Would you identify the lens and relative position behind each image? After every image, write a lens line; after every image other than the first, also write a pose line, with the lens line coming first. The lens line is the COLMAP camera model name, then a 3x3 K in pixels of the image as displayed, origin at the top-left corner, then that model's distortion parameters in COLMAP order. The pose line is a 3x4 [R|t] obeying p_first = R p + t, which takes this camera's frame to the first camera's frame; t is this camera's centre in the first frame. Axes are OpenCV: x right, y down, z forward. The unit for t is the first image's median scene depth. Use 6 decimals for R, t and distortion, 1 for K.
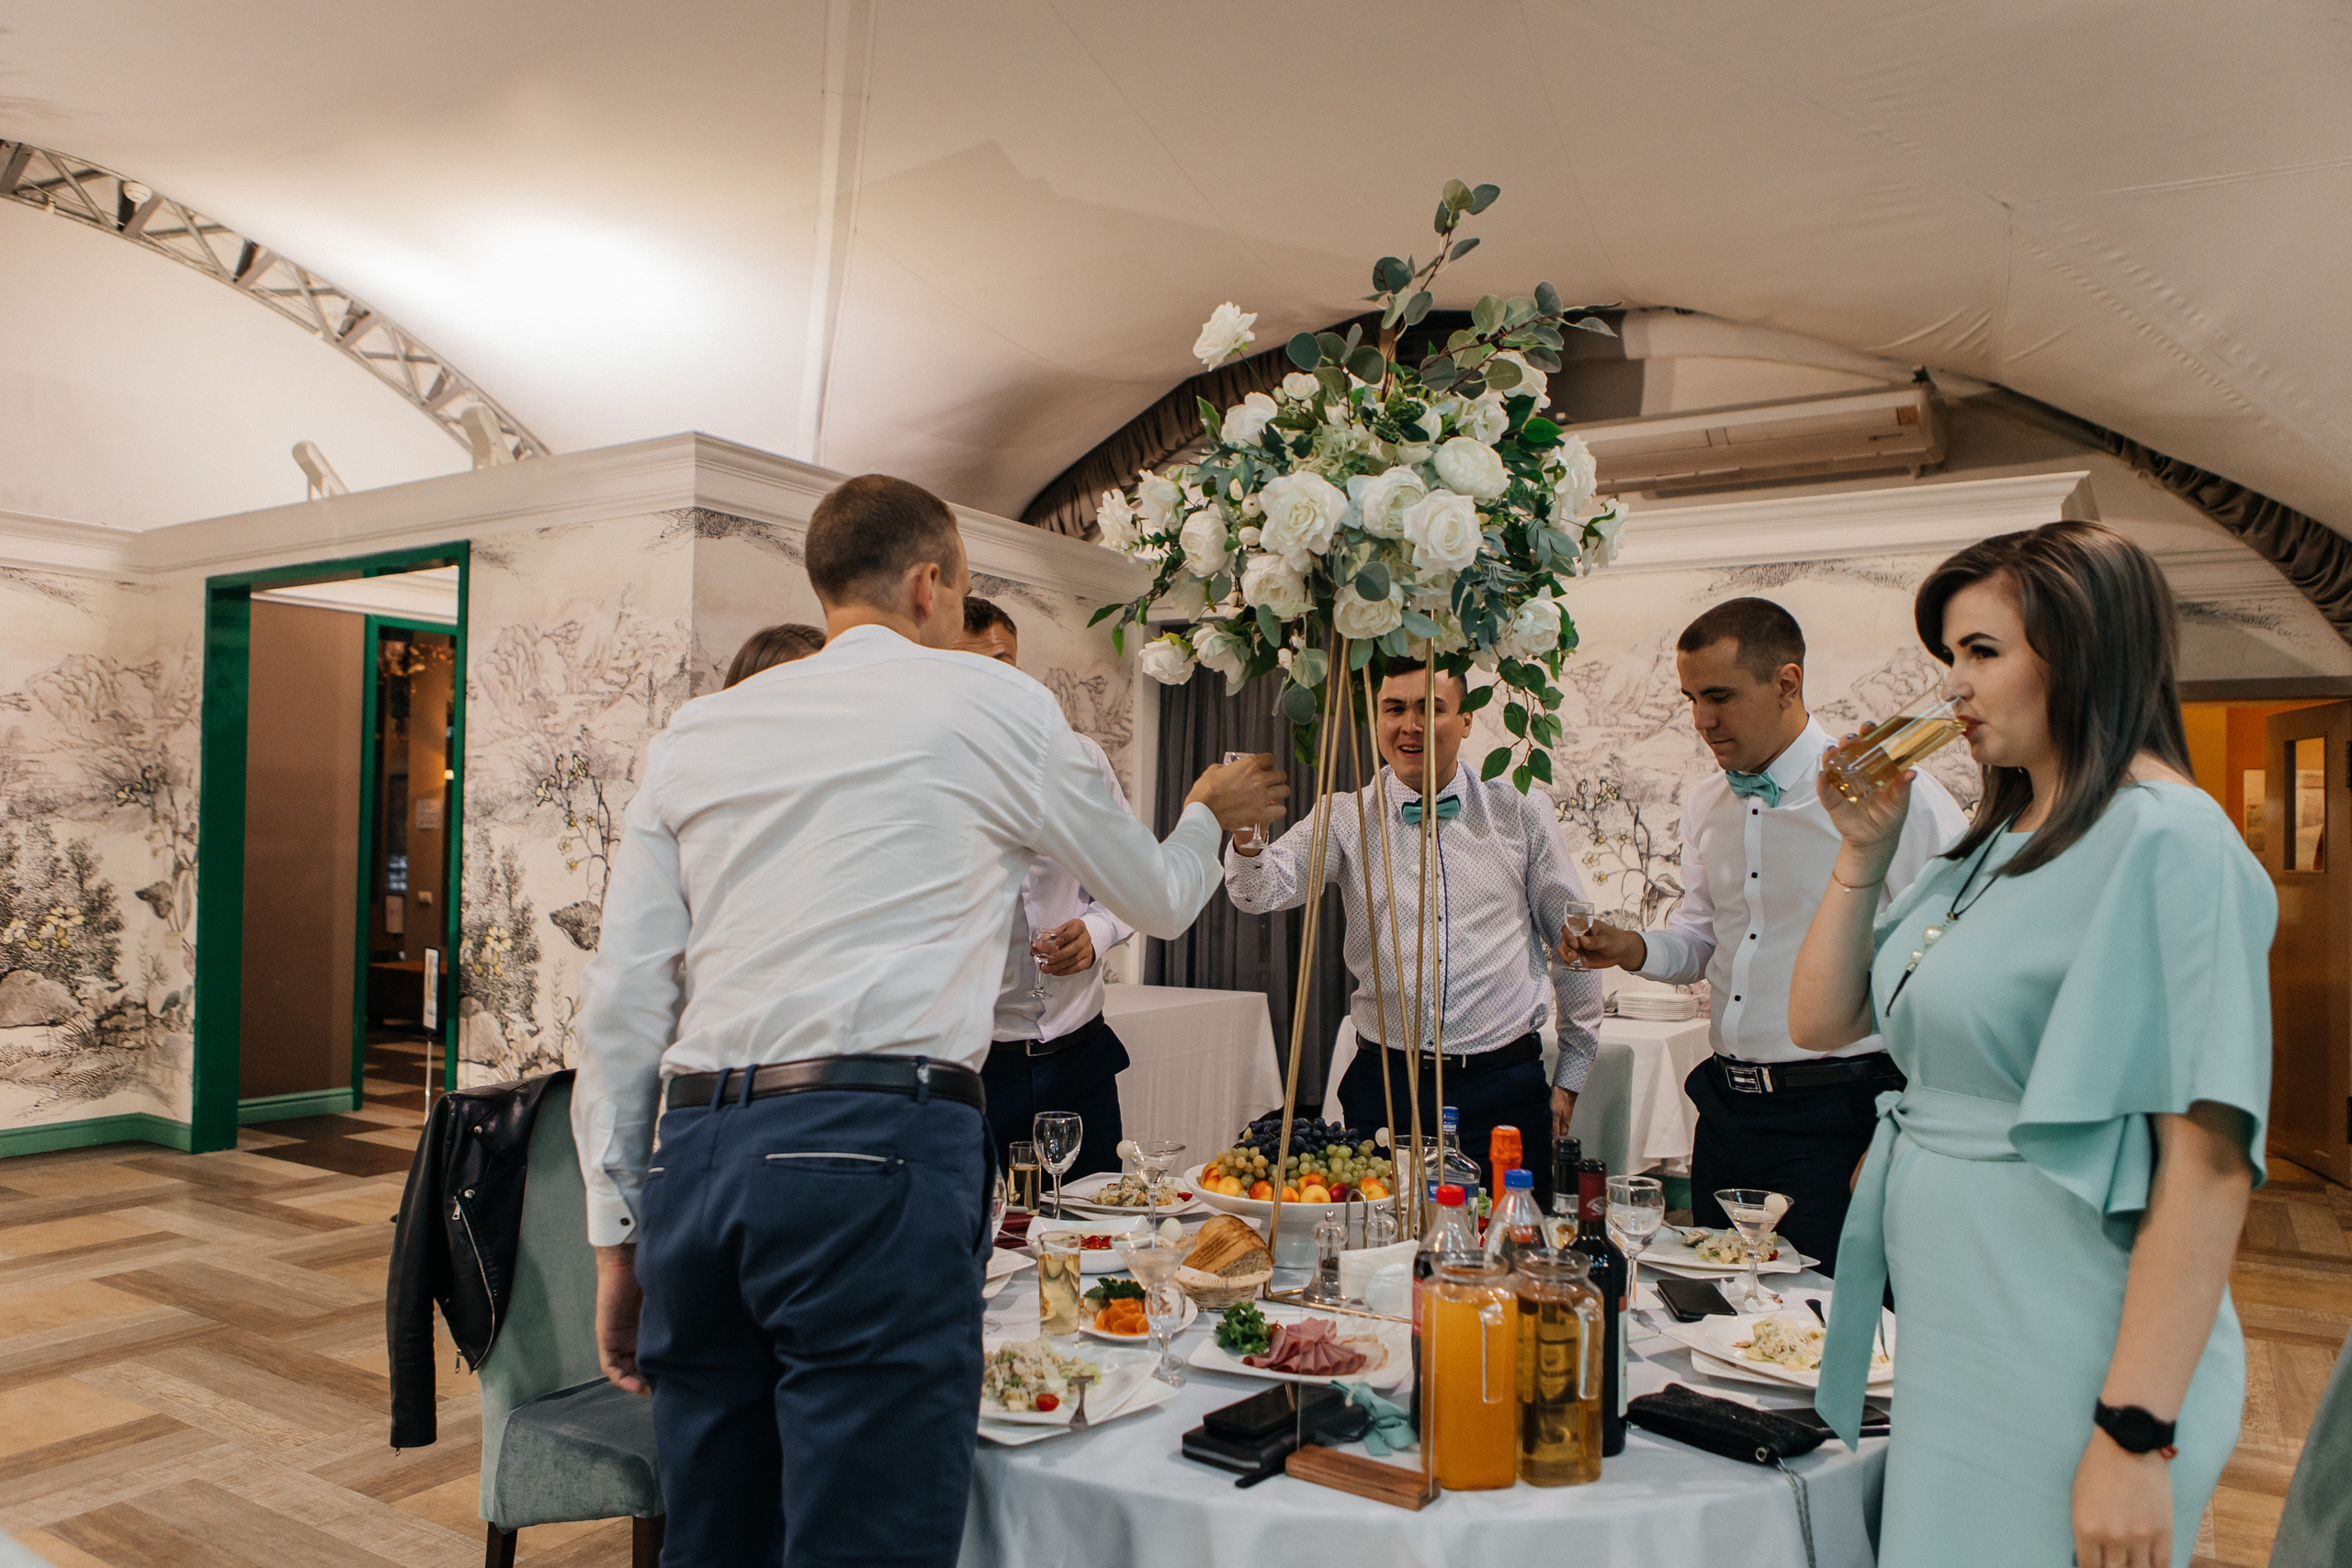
lens RADIAL K [[1616.3, 0, 1176.0], [0, 1616.3, 784.0], [0, 0, 1]] dist [-0.010996, -0.001361]
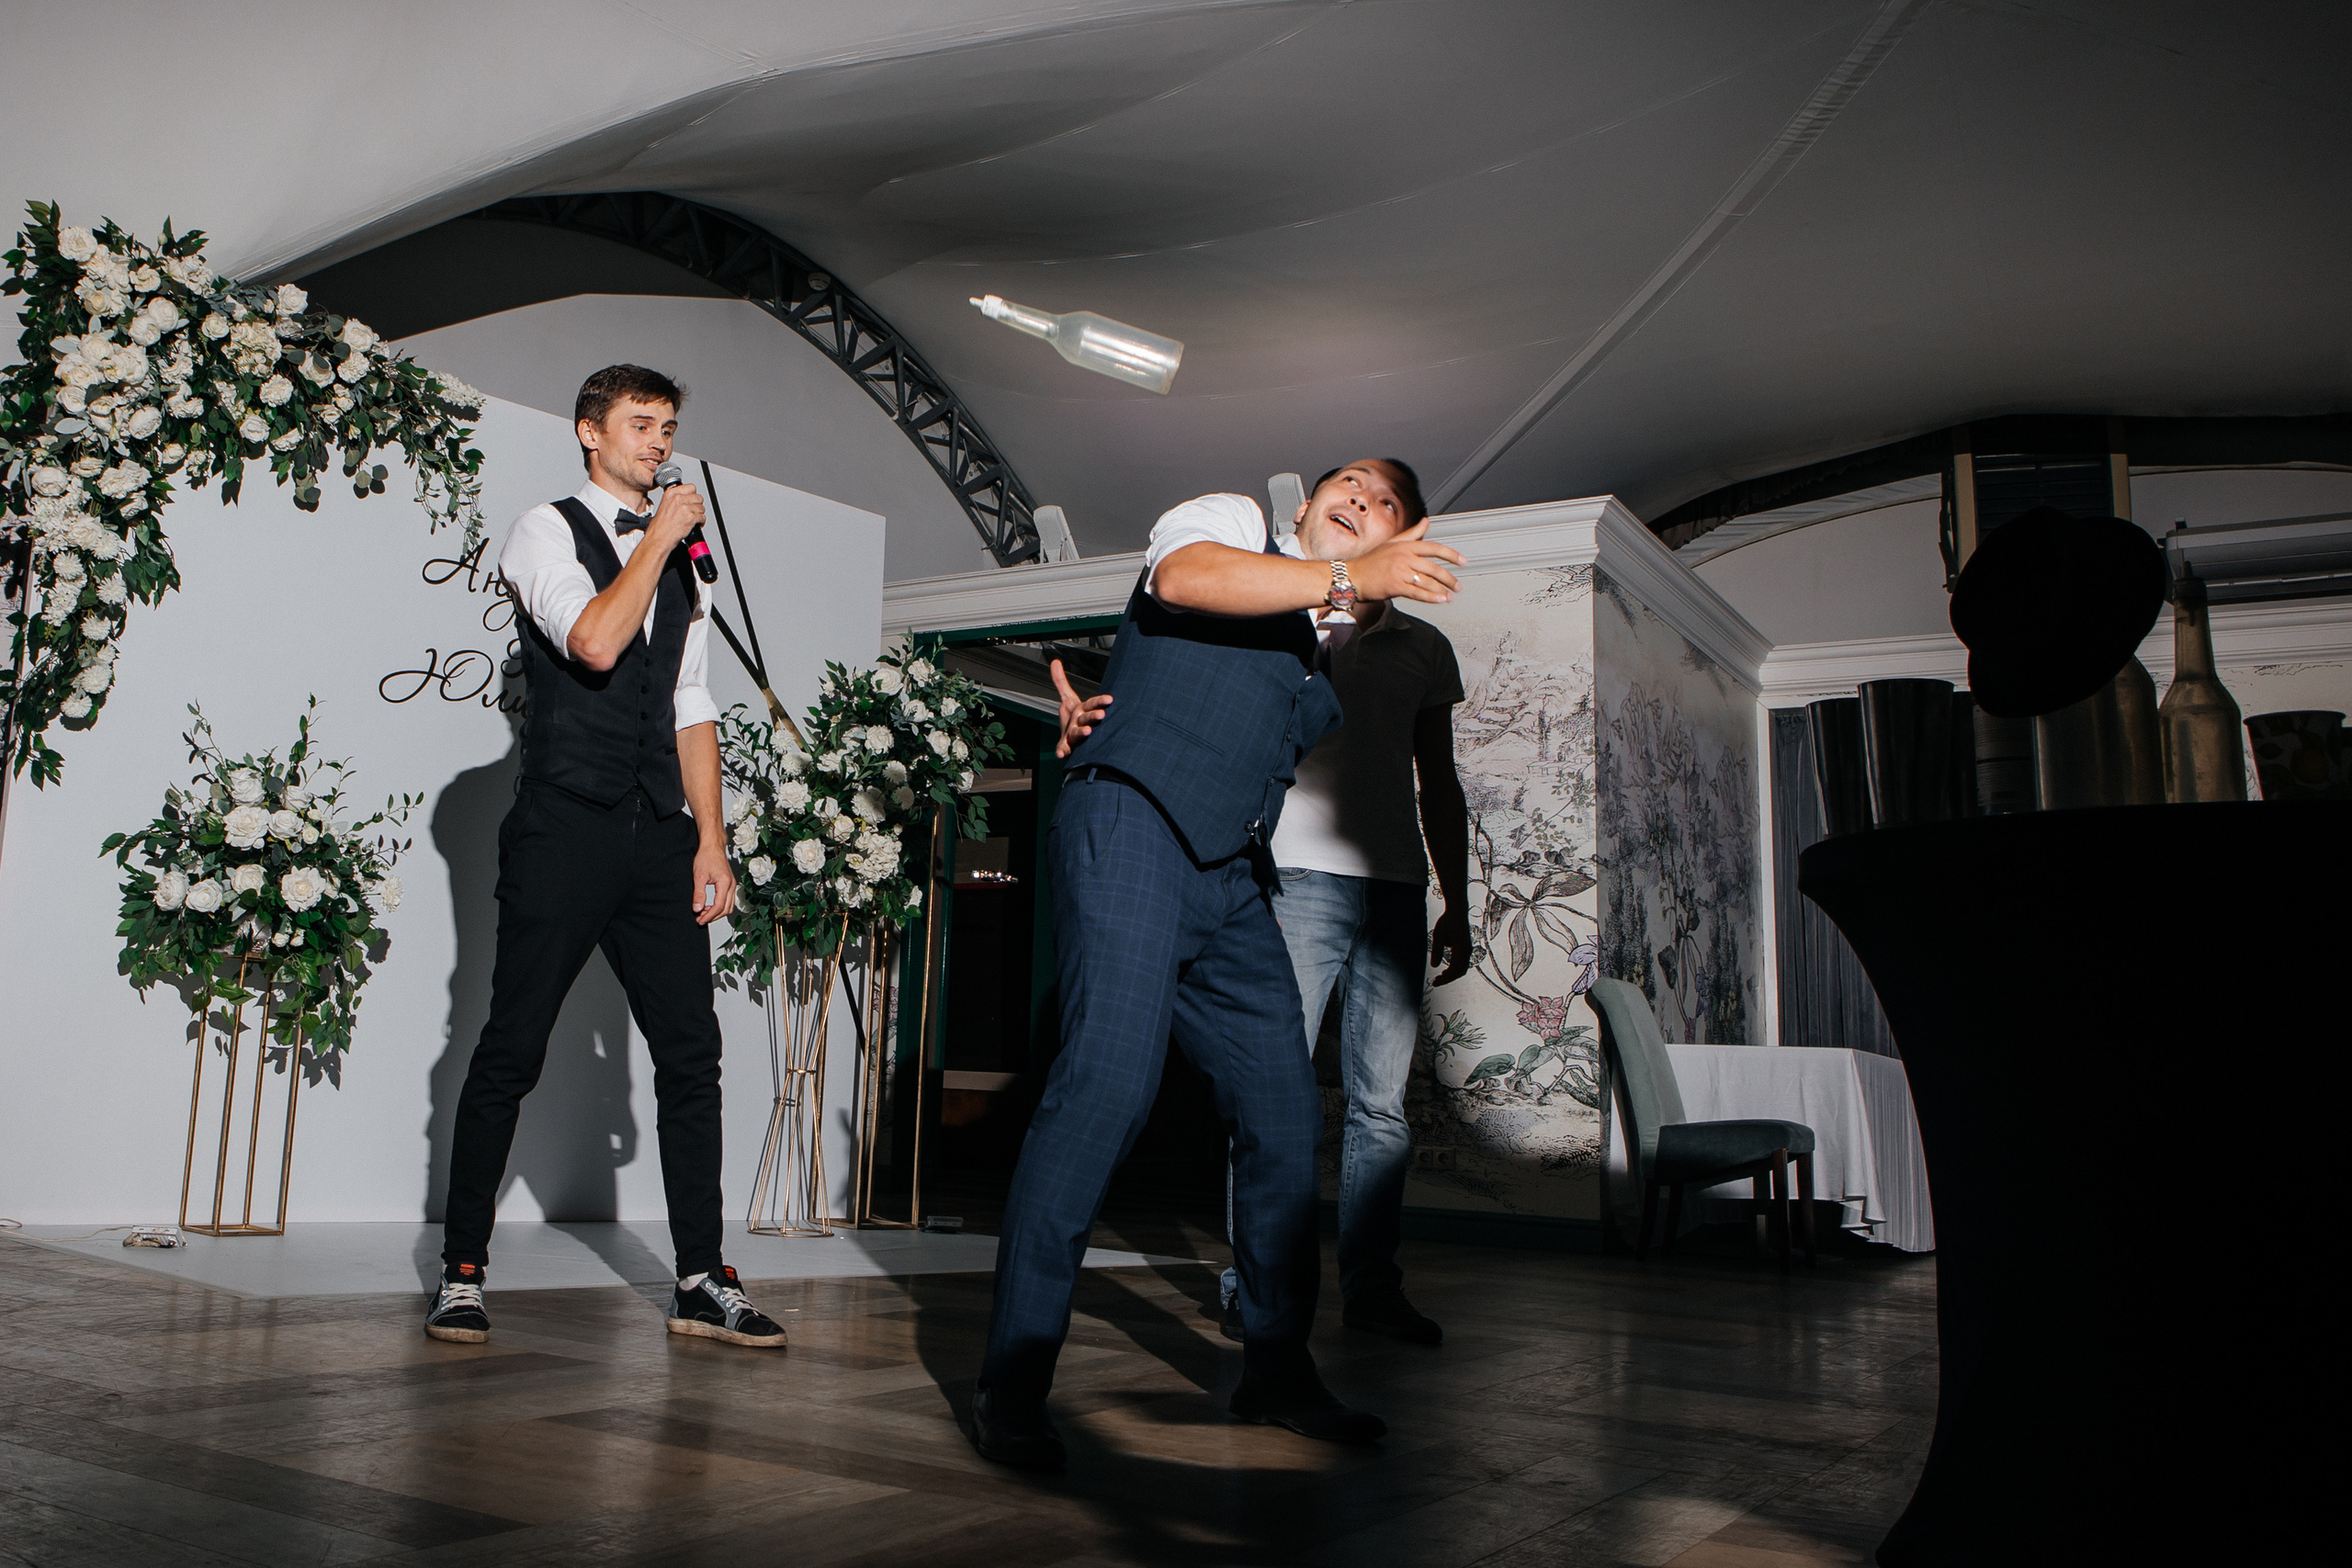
lens RADIAL K [[2034.2, 0, 879.6], [0, 2034.2, 695.8], [0, 0, 1]] dist [-0.029886, 0.014816]
pose [[0.997469, 0.026077, -0.066142, -0.614787], [-0.036031, 0.987403, -0.154070, 0.133933], [0.061291, 0.156064, 0.985844, -0.347047]]
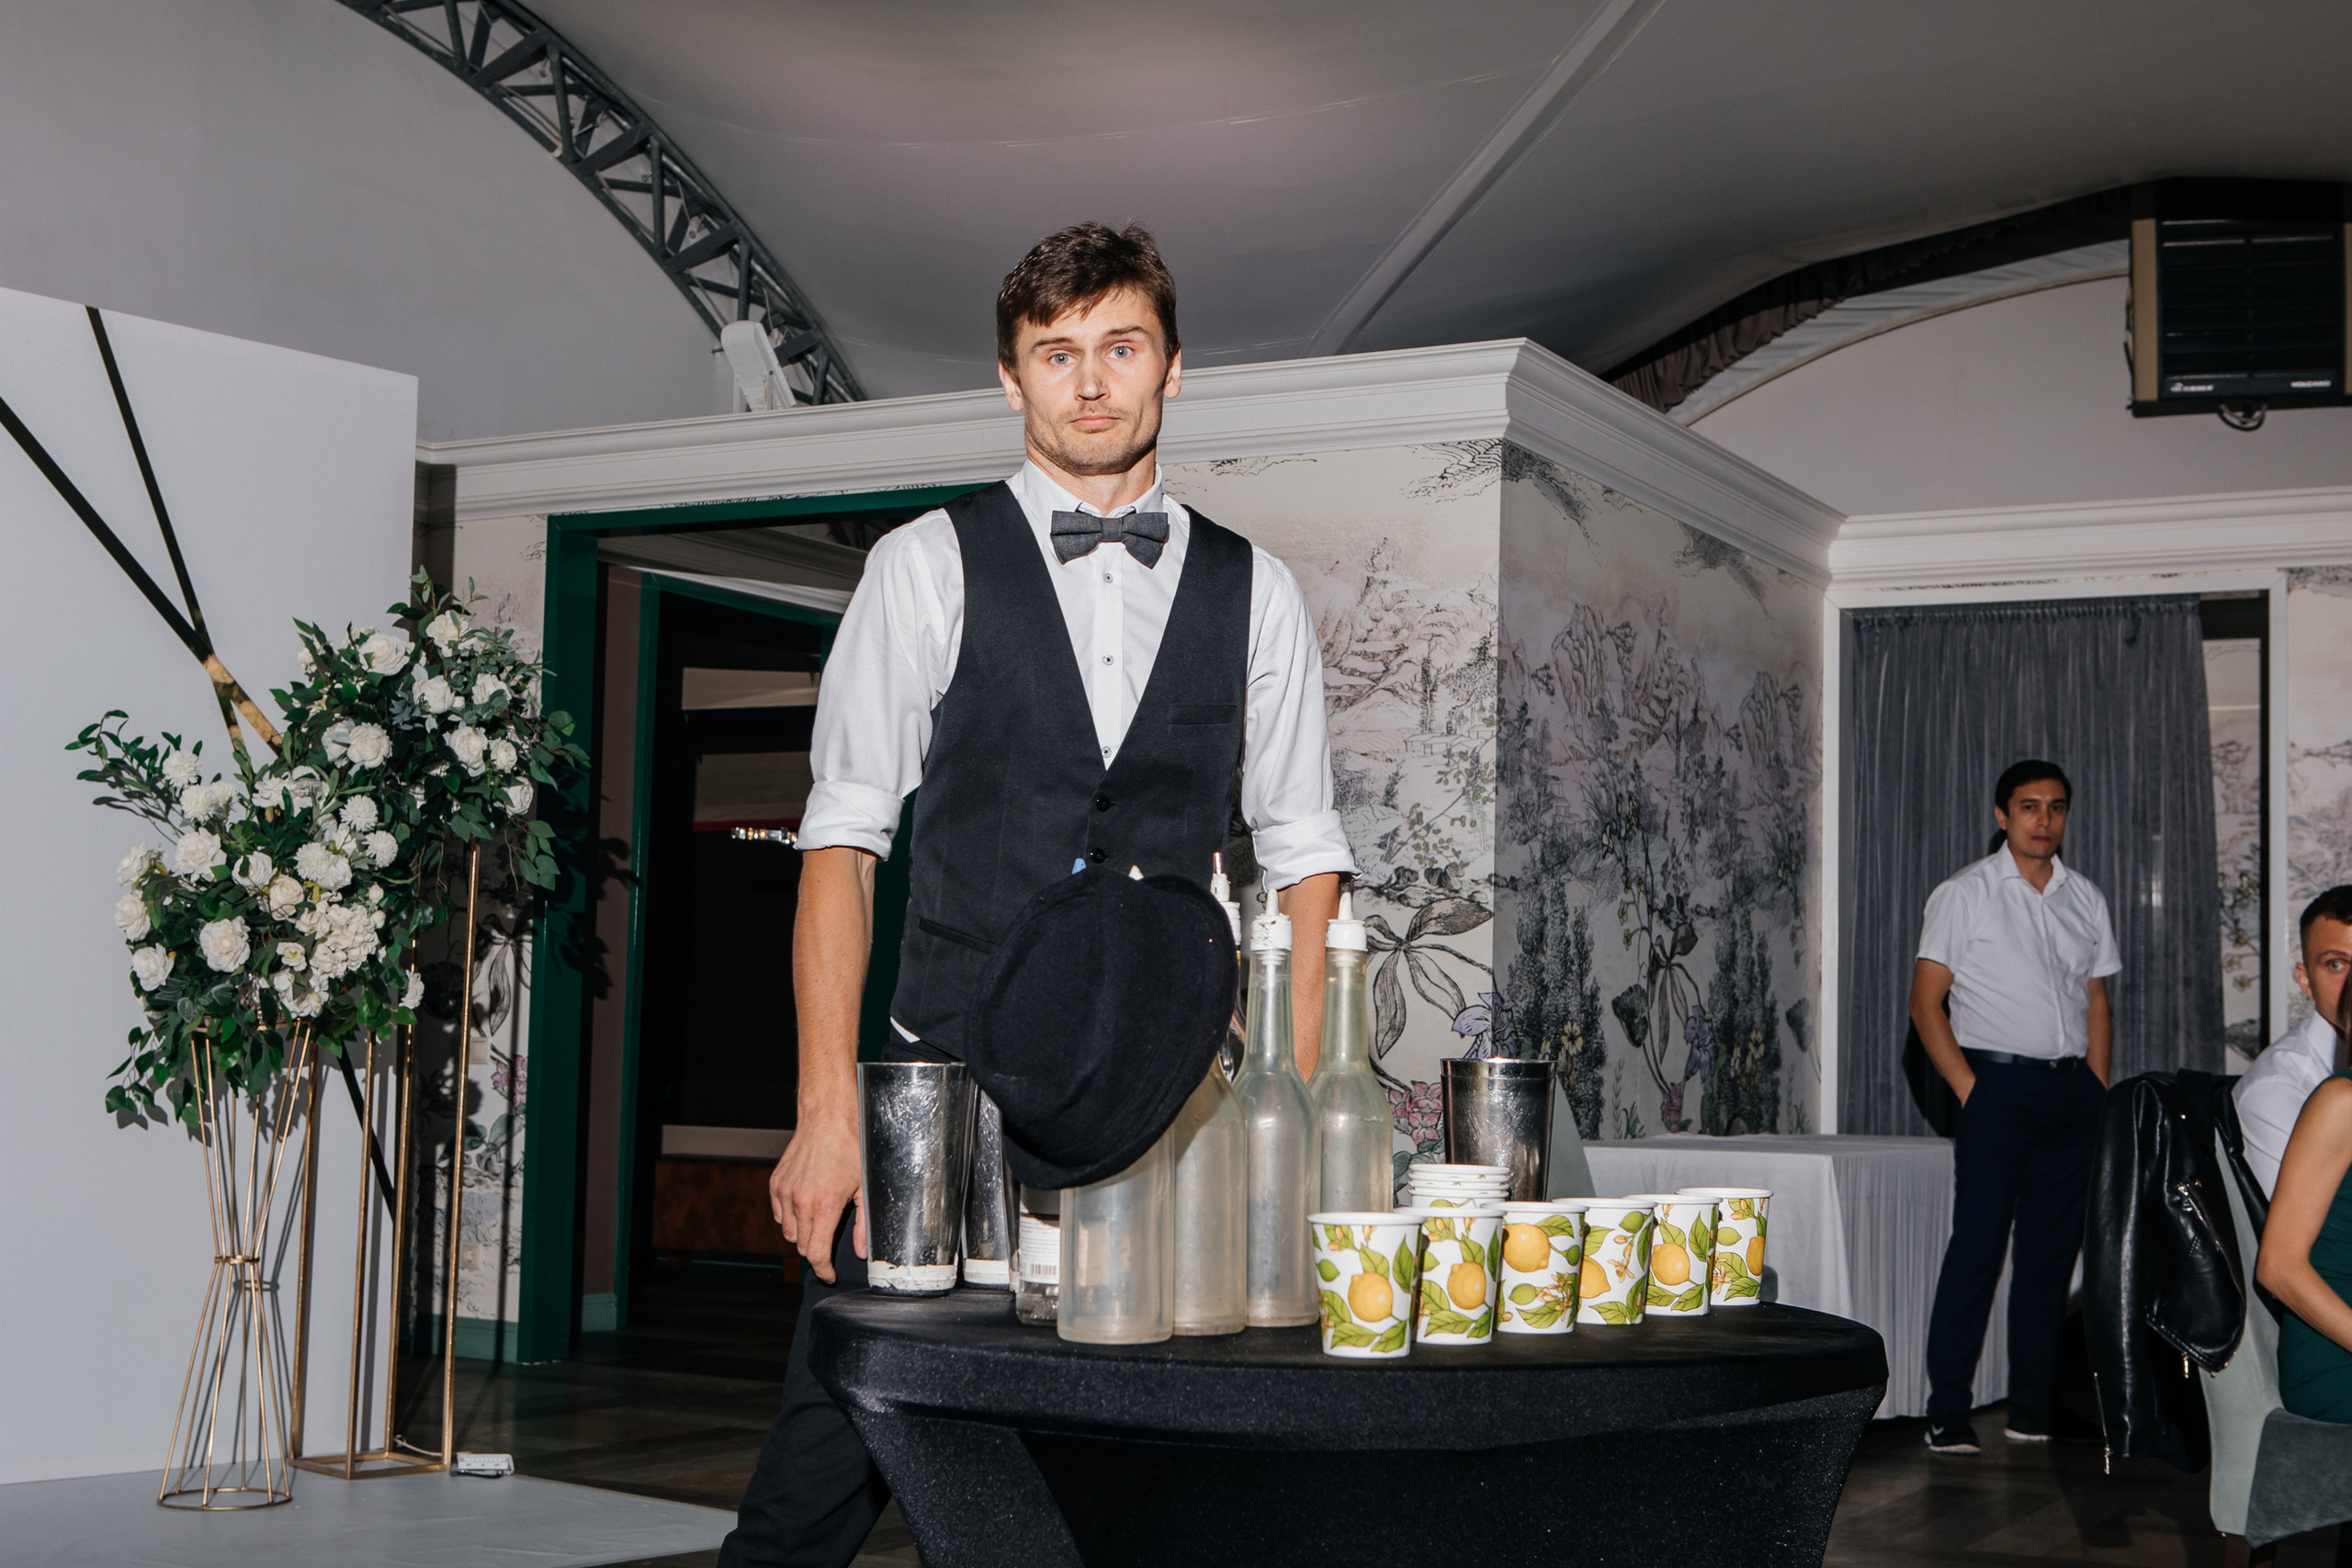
lens RADIAL K [[3099.2, 0, 1181.7], [0, 3099.2, 770.9], [0, 0, 1]] dist [-0.027356, 0.002153]
pose [[0.998572, 0.015784, 0.051028, -0.457894], [-0.013145, 0.998579, -0.051647, 0.050863], [-0.051771, 0.050903, 0.997361, -0.364468]]
